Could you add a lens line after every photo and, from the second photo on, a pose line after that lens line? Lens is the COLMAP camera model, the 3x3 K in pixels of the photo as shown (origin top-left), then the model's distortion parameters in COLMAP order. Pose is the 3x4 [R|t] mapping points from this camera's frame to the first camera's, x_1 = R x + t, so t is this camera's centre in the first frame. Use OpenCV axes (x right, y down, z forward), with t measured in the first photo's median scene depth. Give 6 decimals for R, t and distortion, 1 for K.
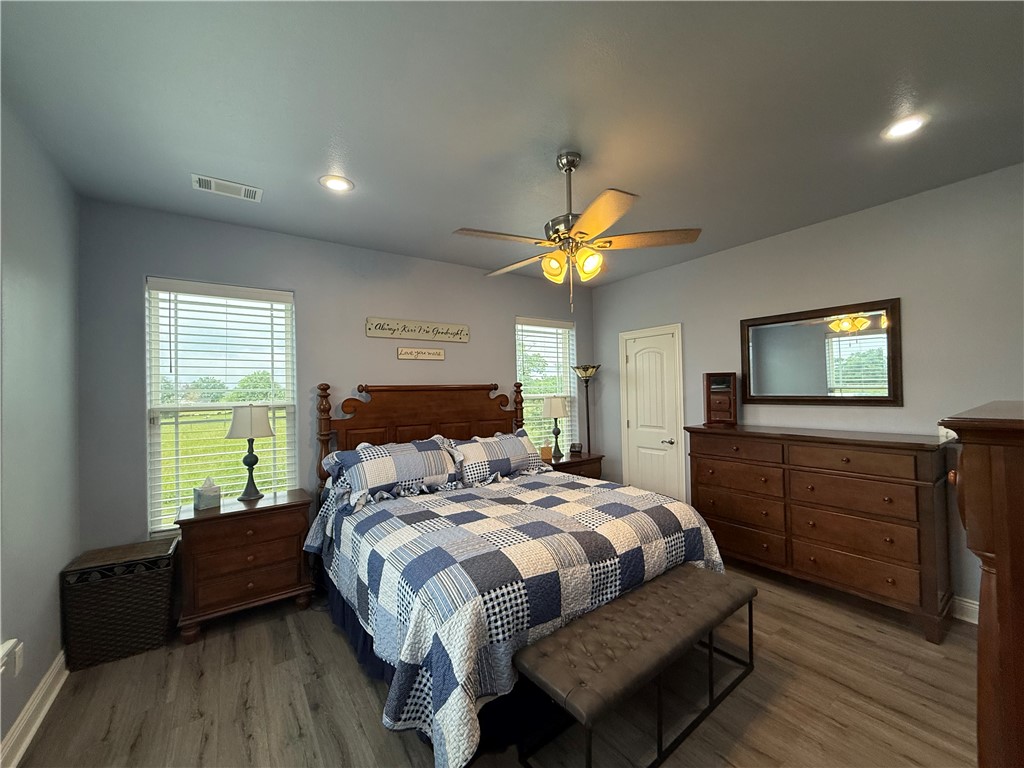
lens RADIAL K [[407.9, 0, 512.5], [0, 407.9, 379.9], [0, 0, 1]] dist [-0.000024, 0.000224]
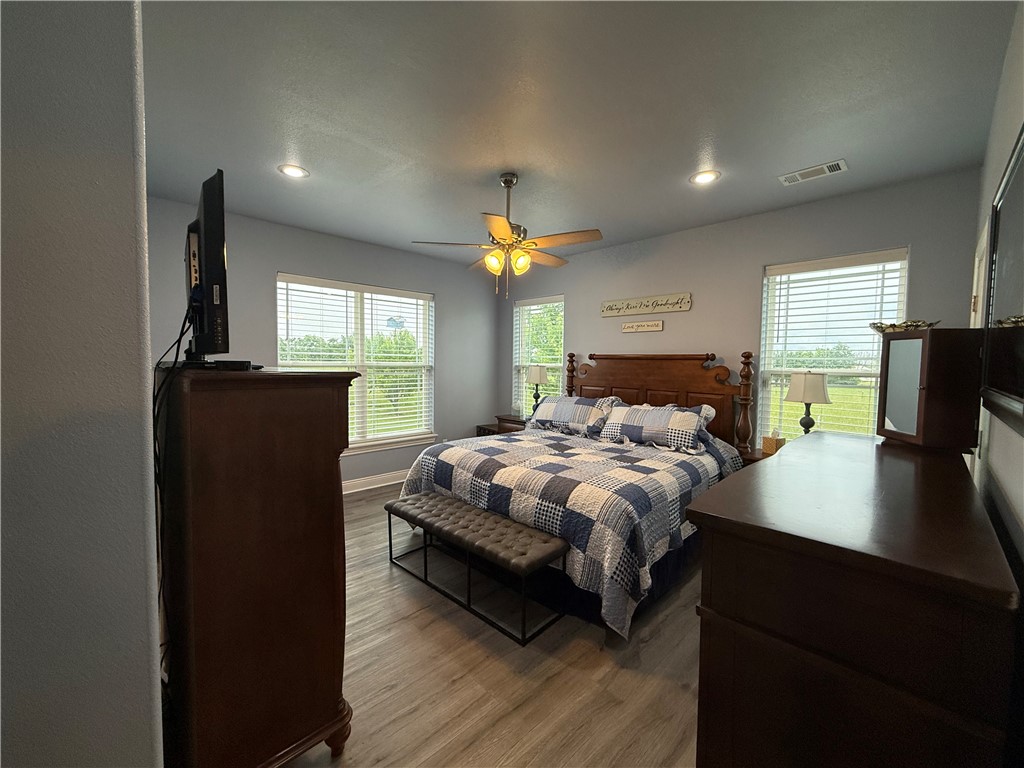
lens RADIAL K [[407.9, 0, 508.2], [0, 407.9, 383.7], [0, 0, 1]] dist [-0.000024, 0.000224]
pose [[0.146196, 0.080243, -0.985996, 0.893033], [0.010725, 0.996518, 0.082689, -0.004175], [0.989197, -0.022663, 0.144827, 0.495531]]
